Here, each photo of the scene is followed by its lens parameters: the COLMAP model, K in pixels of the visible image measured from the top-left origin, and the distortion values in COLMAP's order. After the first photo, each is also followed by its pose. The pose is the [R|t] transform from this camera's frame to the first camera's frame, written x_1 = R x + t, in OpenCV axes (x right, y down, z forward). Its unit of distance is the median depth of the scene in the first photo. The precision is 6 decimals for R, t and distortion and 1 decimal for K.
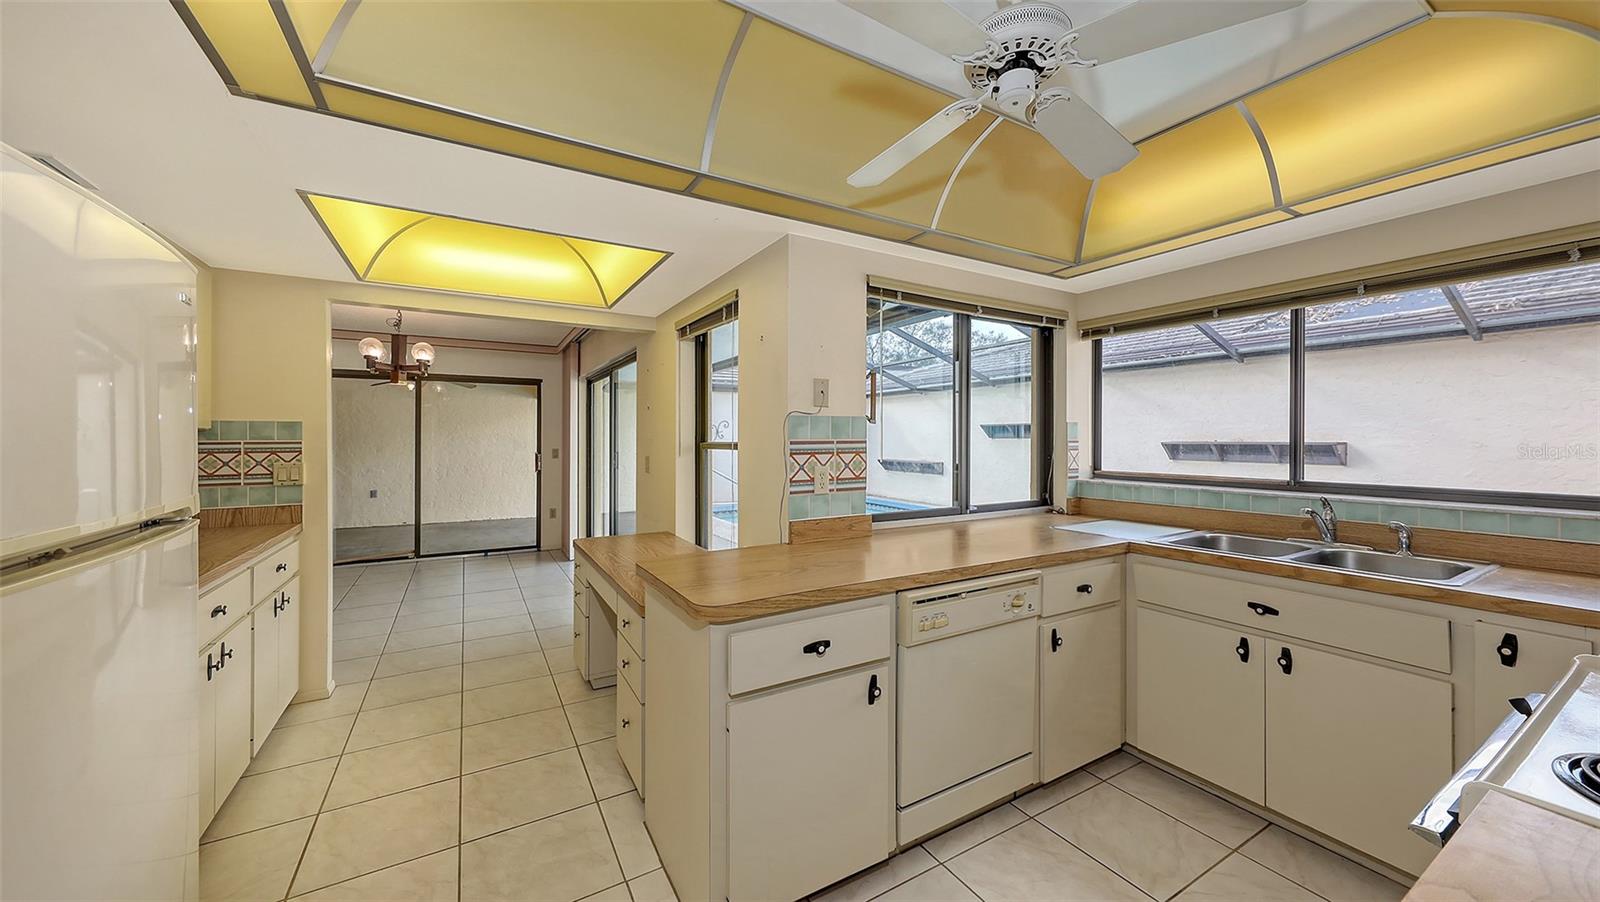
lens RADIAL K [[566.2, 0, 784.2], [0, 566.2, 448.9], [0, 0, 1]] dist [0.000994, 0.000193]
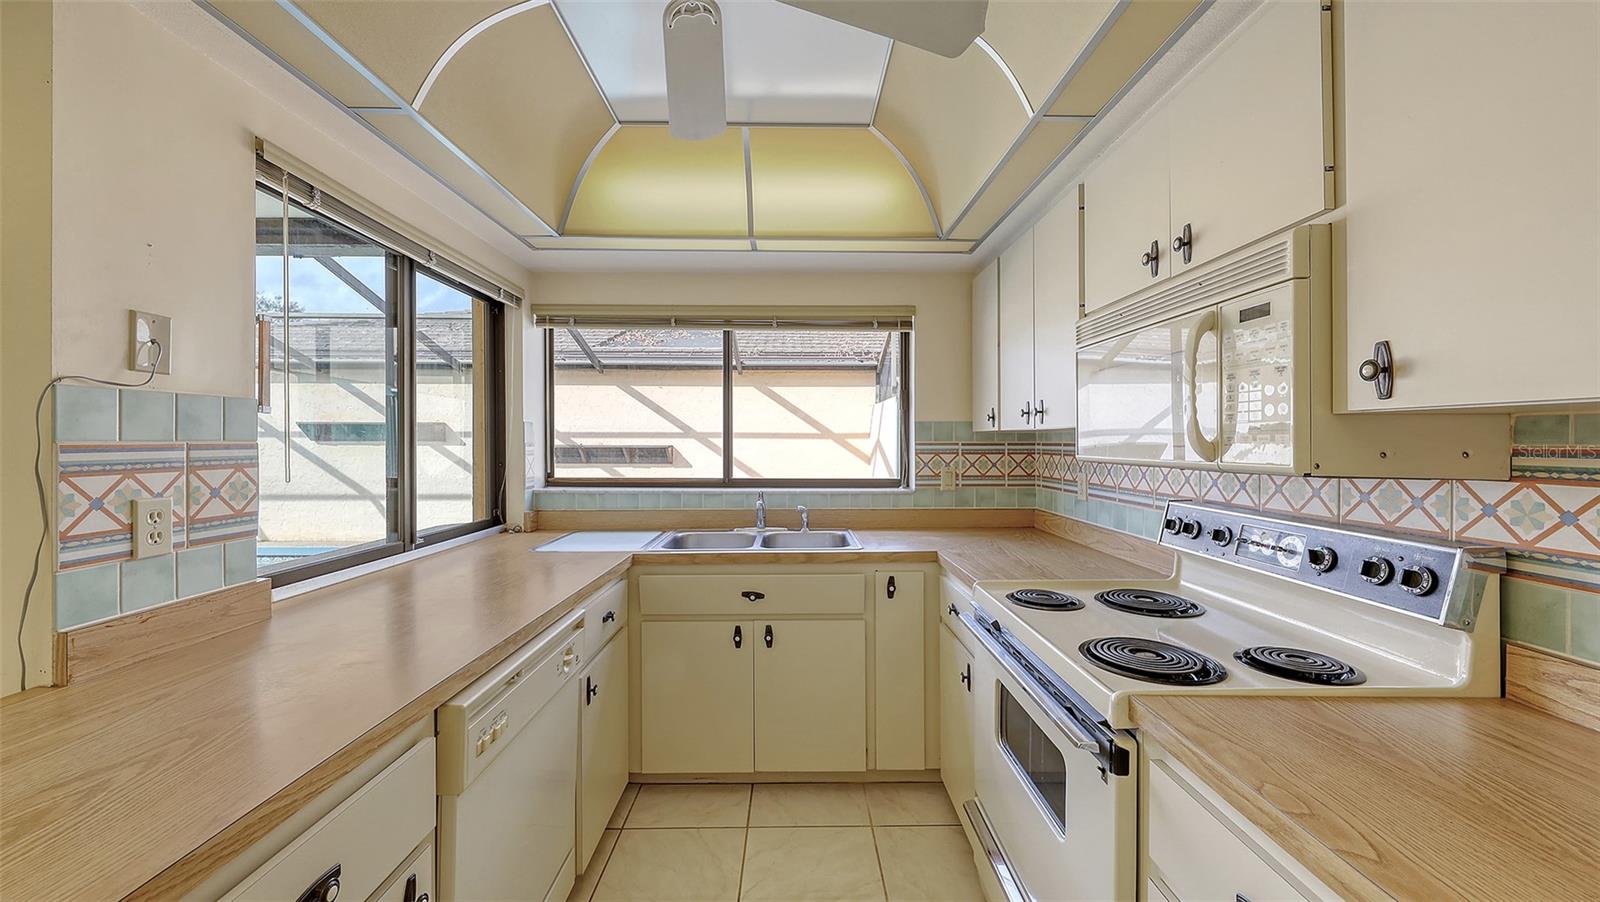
lens RADIAL K [[607.1, 0, 802.7], [0, 607.1, 453.8], [0, 0, 1]] dist [0.005957, -0.000543]
pose [[0.480199, -0.013720, 0.877052, -0.117017], [0.012898, 0.999880, 0.008580, -0.003433], [-0.877065, 0.007192, 0.480319, 0.269113]]
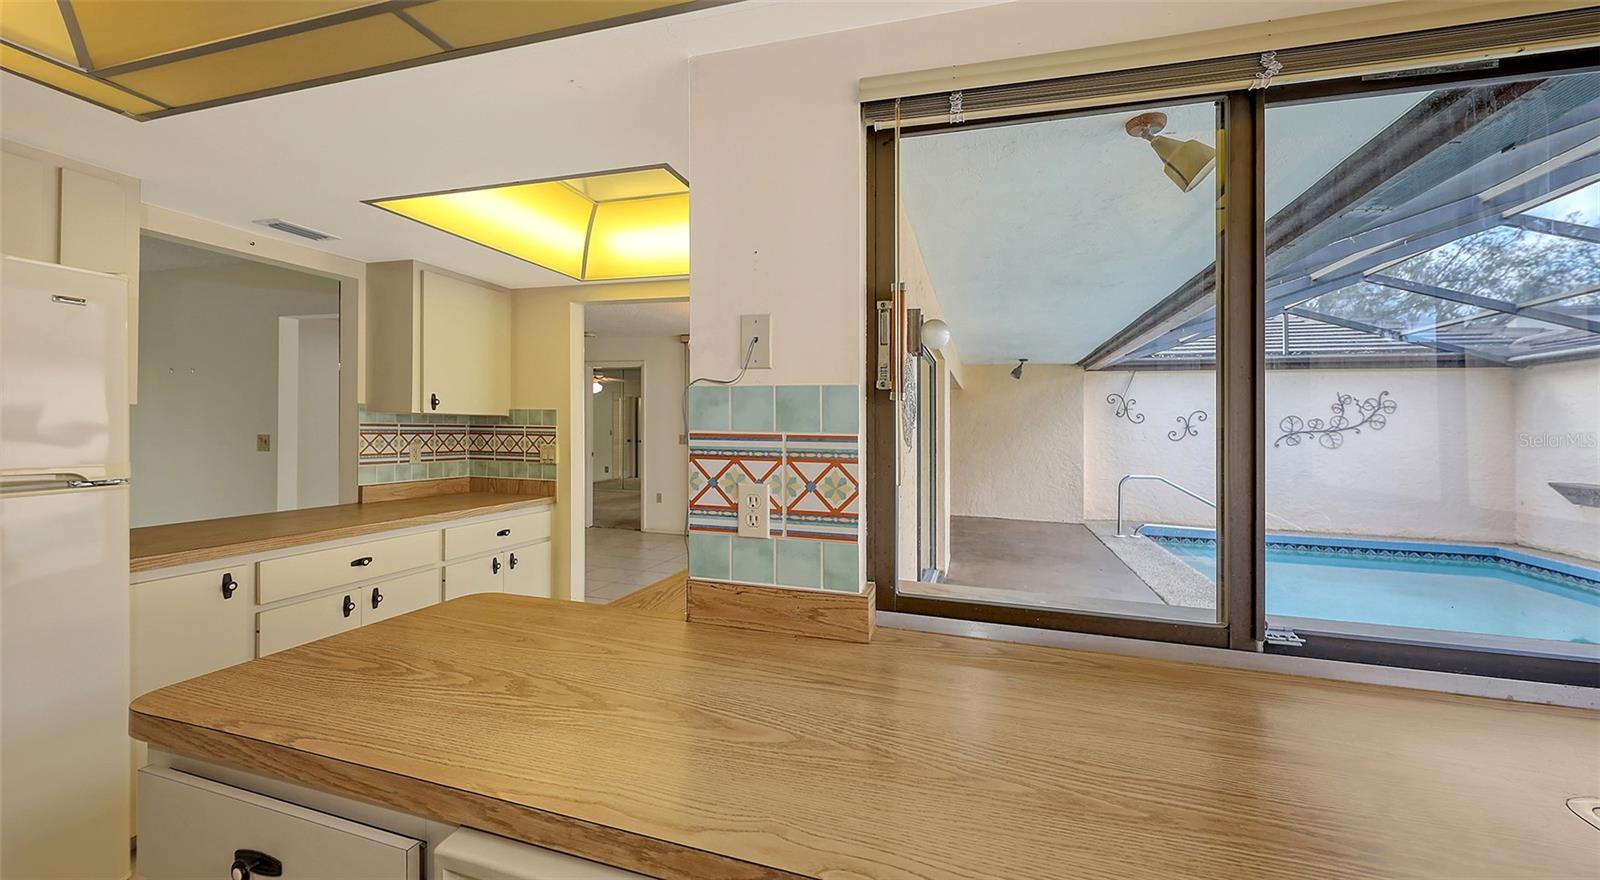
lens RADIAL K [[598.8, 0, 807.8], [0, 598.8, 431.2], [0, 0, 1]] dist [-0.001305, -0.000168]
pose [[0.690977, 0.017297, -0.722670, 0.479570], [-0.032344, 0.999452, -0.007004, -0.014293], [0.722153, 0.028214, 0.691158, 0.638056]]
